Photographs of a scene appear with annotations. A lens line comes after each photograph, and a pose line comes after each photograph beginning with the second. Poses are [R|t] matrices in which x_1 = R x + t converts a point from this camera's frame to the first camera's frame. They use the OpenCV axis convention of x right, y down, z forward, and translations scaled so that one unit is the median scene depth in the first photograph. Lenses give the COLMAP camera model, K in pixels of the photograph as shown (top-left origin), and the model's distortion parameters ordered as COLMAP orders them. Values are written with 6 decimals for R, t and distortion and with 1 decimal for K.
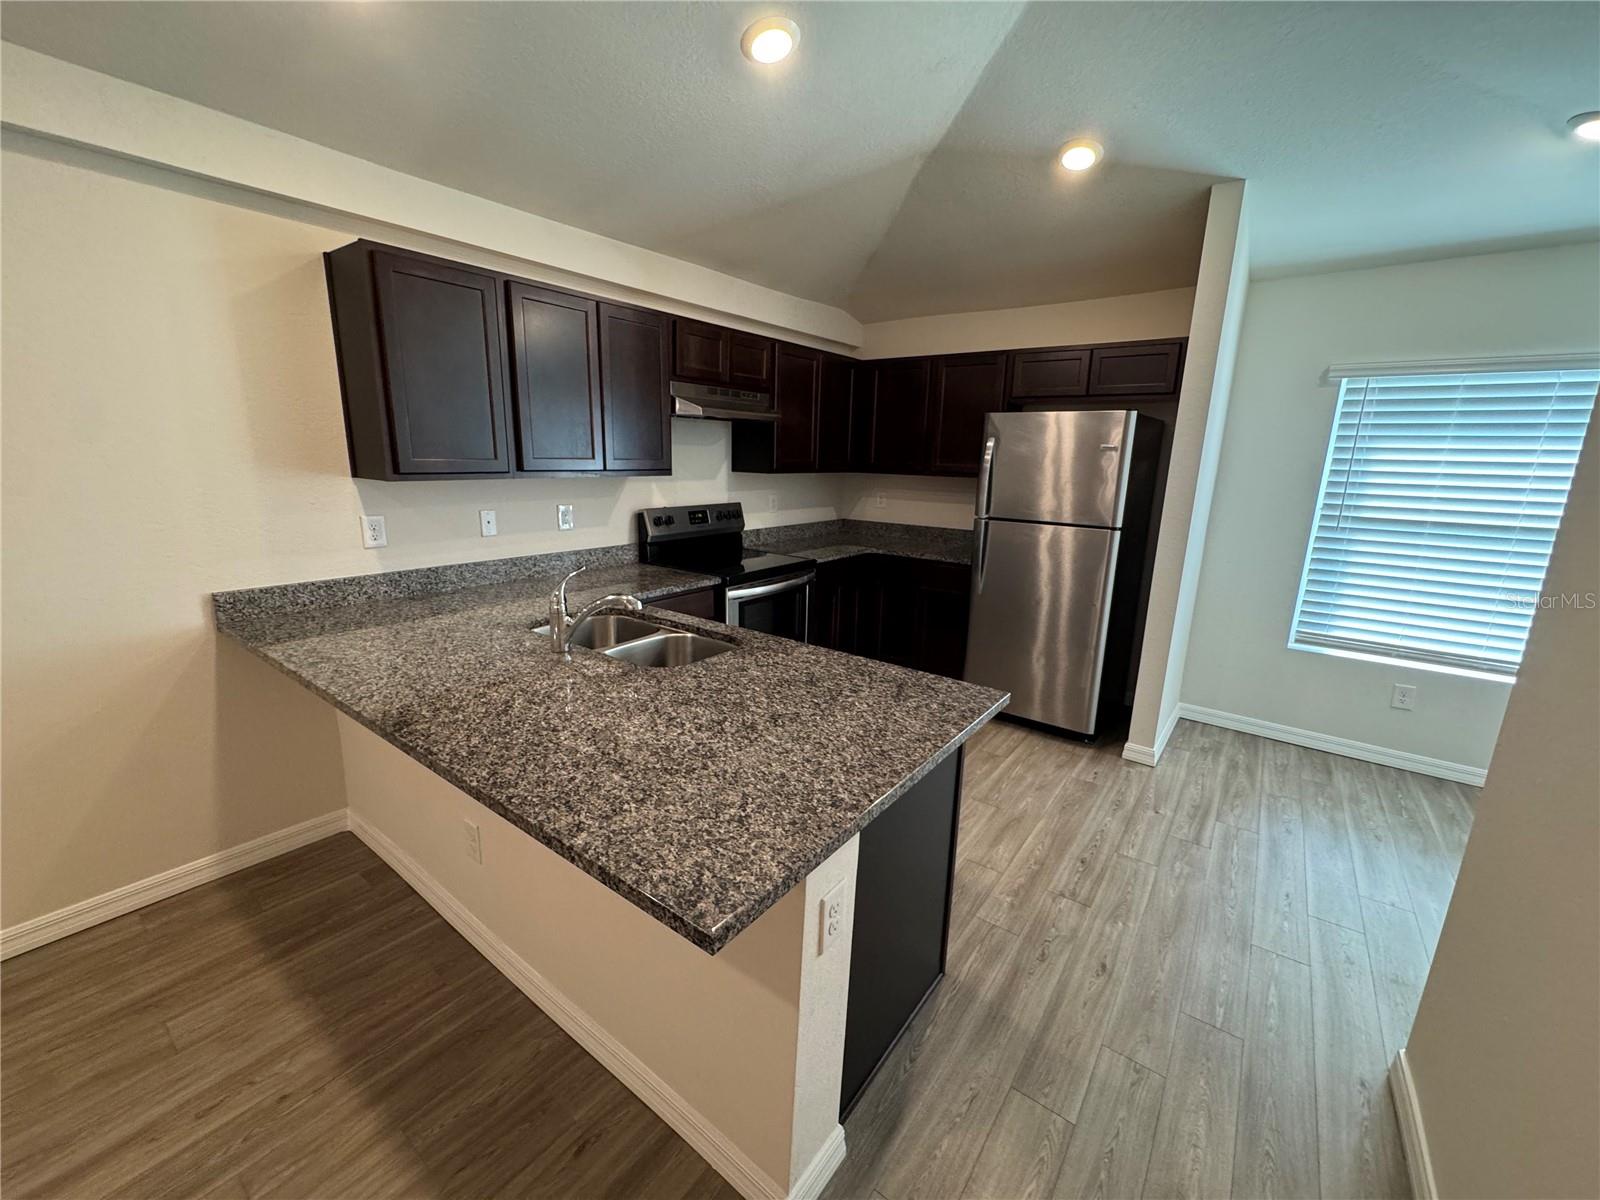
lens RADIAL K [[641.6, 0, 786.3], [0, 641.6, 603.4], [0, 0, 1]] dist [-0.005472, 0.000623]
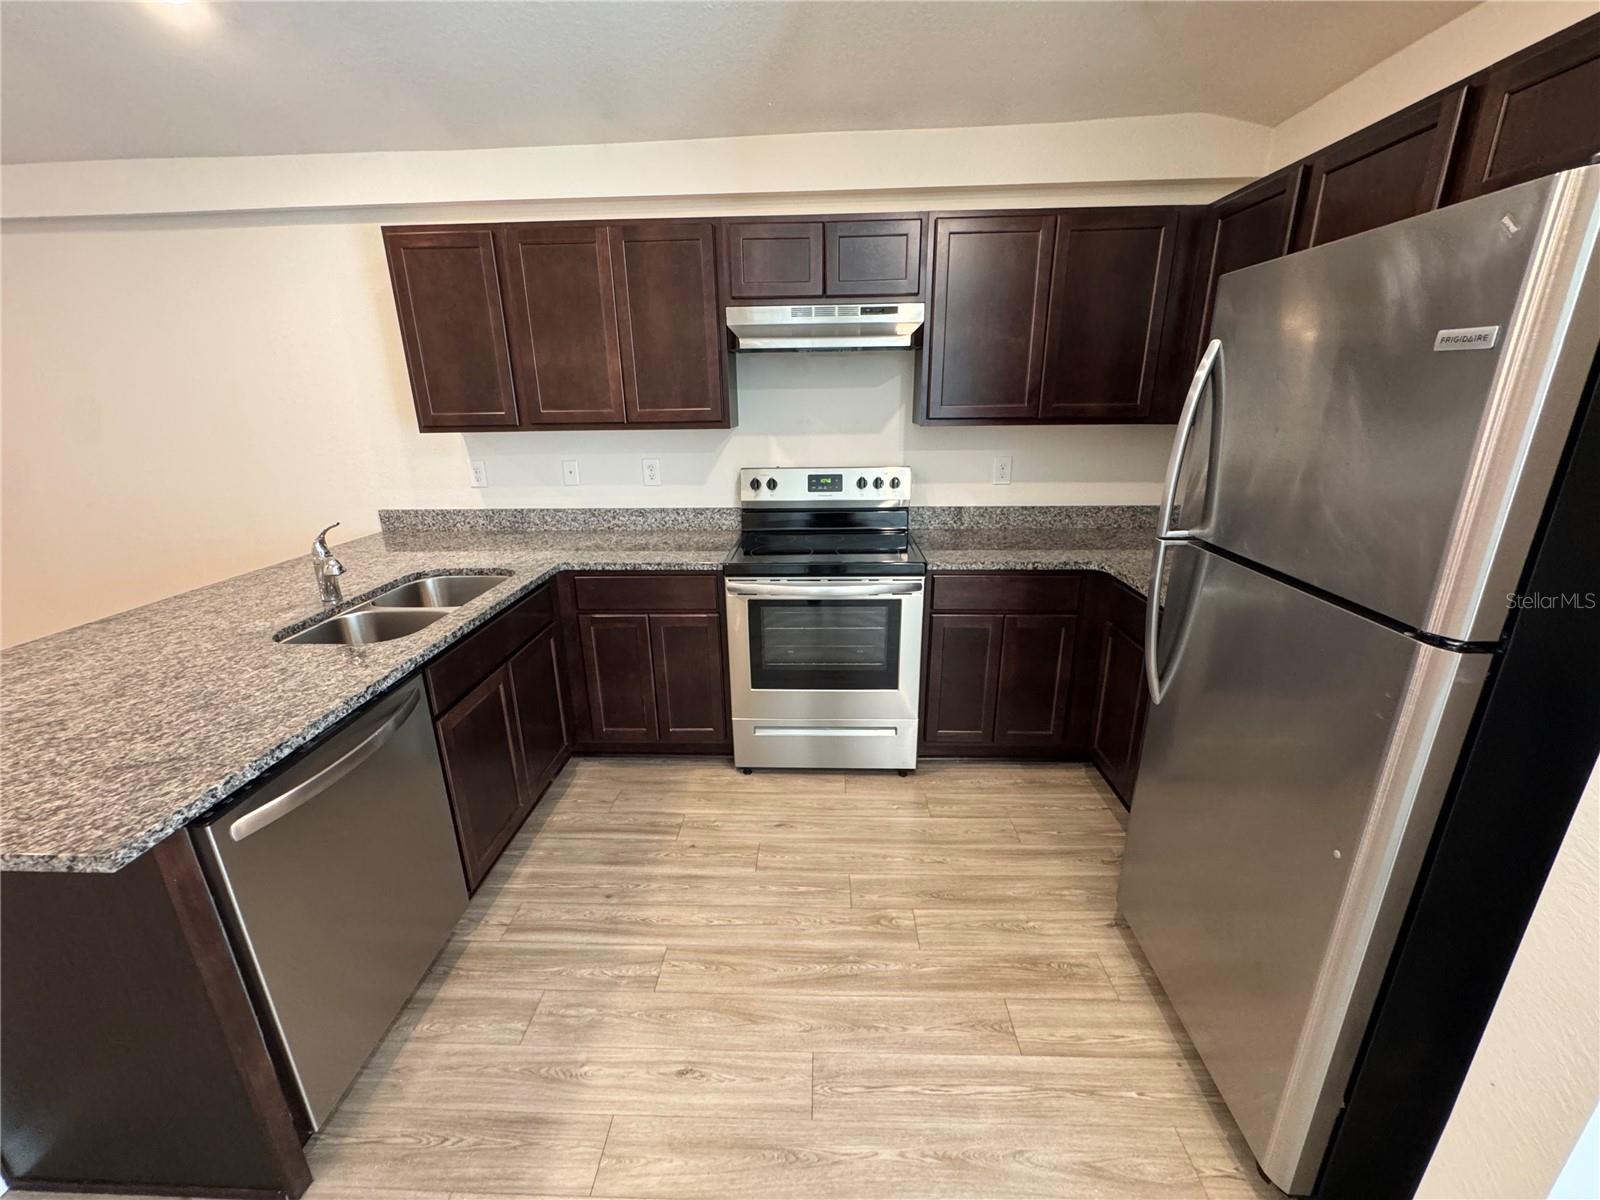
lens RADIAL K [[641.6, 0, 796.9], [0, 641.6, 603.7], [0, 0, 1]] dist [-0.005472, 0.000623]
pose [[0.580136, 0.222542, -0.783529, 0.700025], [-0.161378, 0.974287, 0.157235, -0.158852], [0.798373, 0.035226, 0.601132, 0.758616]]
